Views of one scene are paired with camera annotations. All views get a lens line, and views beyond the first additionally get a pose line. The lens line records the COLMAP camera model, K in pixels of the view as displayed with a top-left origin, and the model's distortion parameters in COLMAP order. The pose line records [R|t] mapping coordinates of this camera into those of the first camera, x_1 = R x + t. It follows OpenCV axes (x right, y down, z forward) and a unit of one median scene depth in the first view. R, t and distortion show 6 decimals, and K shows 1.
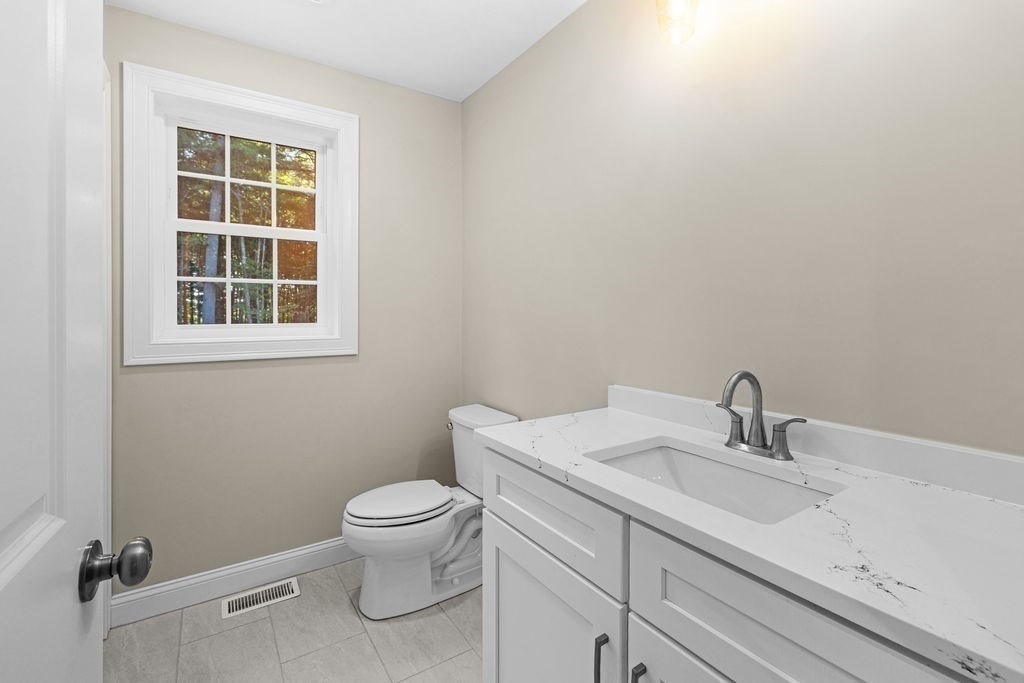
lens RADIAL K [[449.8, 0, 516.7], [0, 449.8, 310.4], [0, 0, 1]] dist [-0.002981, 0.001746]
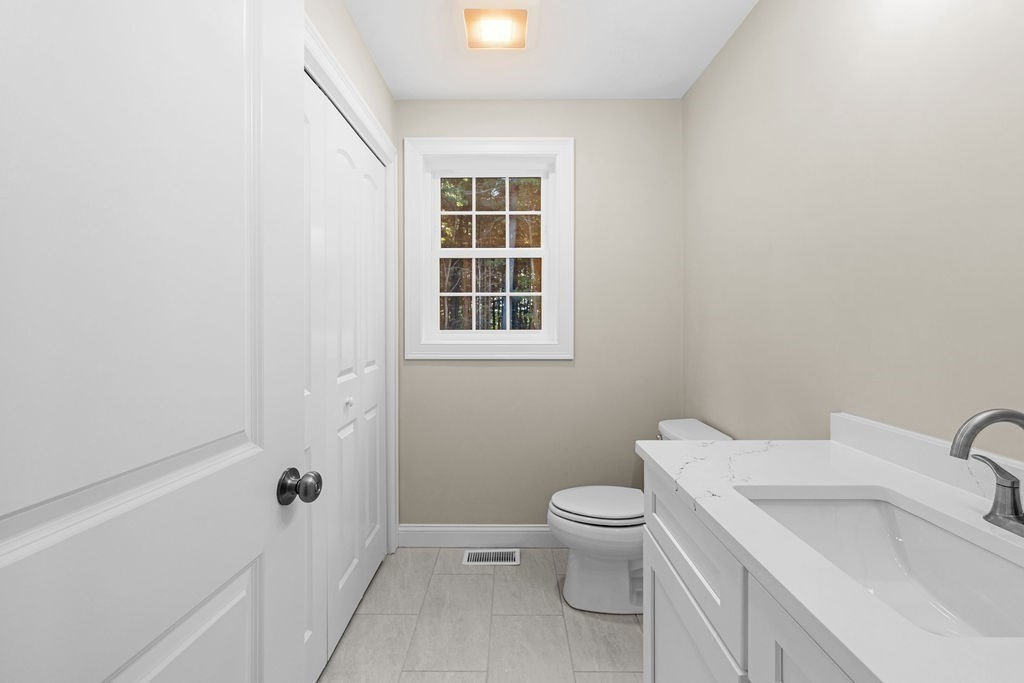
lens RADIAL K [[449.8, 0, 526.6], [0, 449.8, 320.7], [0, 0, 1]] dist [-0.002981, 0.001746]
pose [[0.839615, 0.000757, -0.543181, 0.172454], [0.001245, 0.999994, 0.003319, 0.001133], [0.543180, -0.003463, 0.839609, 0.043578]]
